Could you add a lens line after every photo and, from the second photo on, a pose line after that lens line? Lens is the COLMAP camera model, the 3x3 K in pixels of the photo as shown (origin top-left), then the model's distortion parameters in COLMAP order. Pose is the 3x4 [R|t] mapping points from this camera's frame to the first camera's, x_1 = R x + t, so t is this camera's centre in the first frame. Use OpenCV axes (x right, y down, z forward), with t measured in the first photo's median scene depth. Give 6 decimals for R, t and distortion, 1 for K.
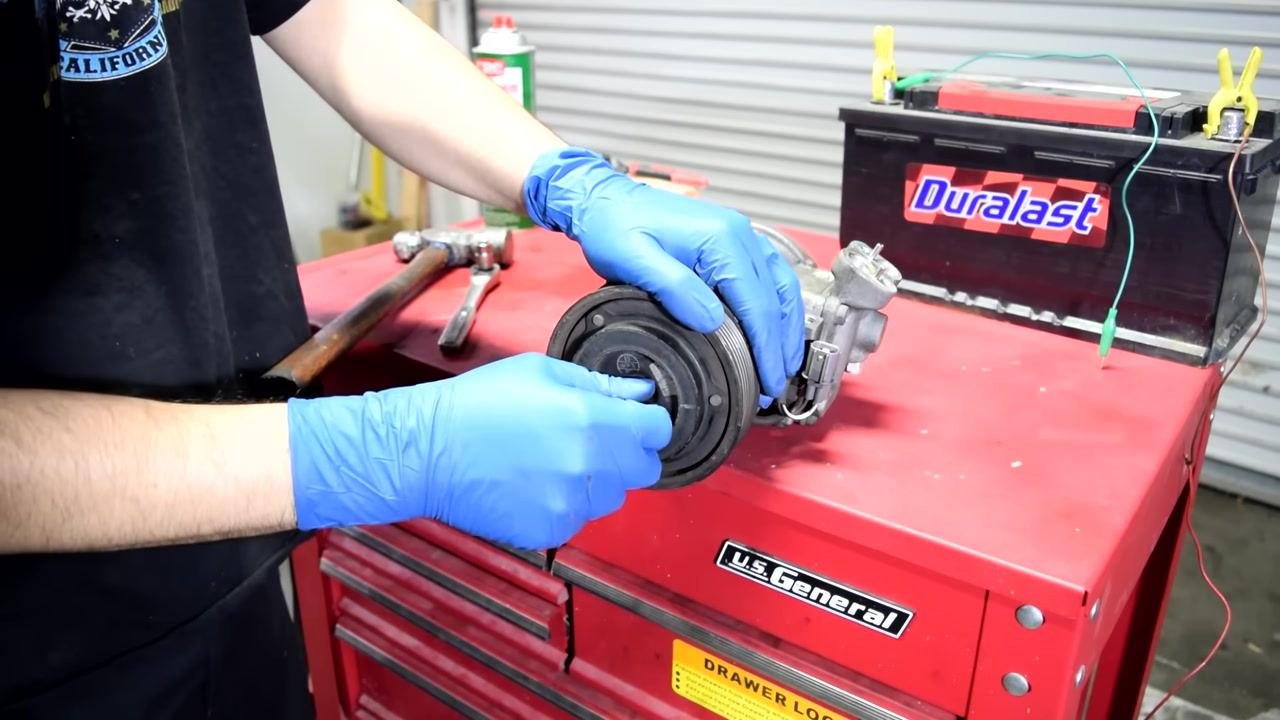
lens RADIAL K [[1006.6, 0, 641.9], [0, 1006.6, 361.5], [0, 0, 1]] dist [-0.090850, 0.002395]
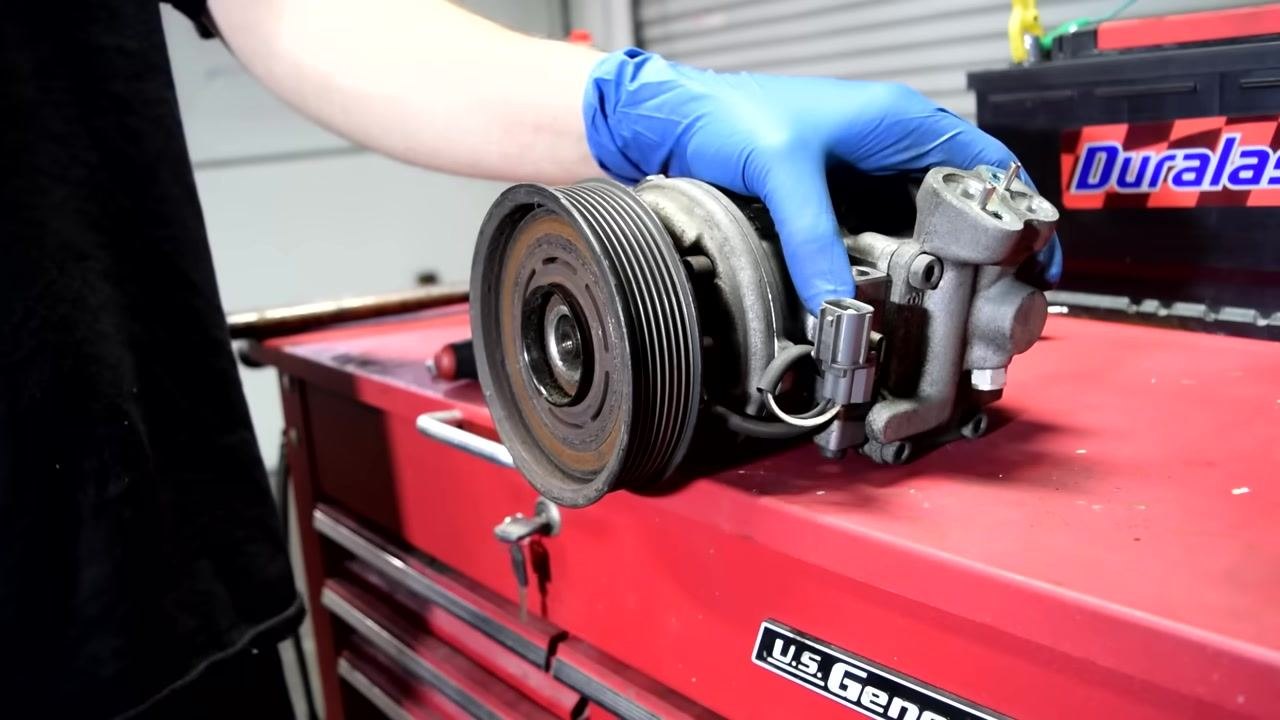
lens RADIAL K [[992.2, 0, 645.4], [0, 992.2, 360.4], [0, 0, 1]] dist [-0.085323, 0.005749]
pose [[0.979469, -0.019066, -0.200690, 0.118186], [-0.011576, 0.988556, -0.150411, 0.092394], [0.201261, 0.149646, 0.968039, 0.295805]]
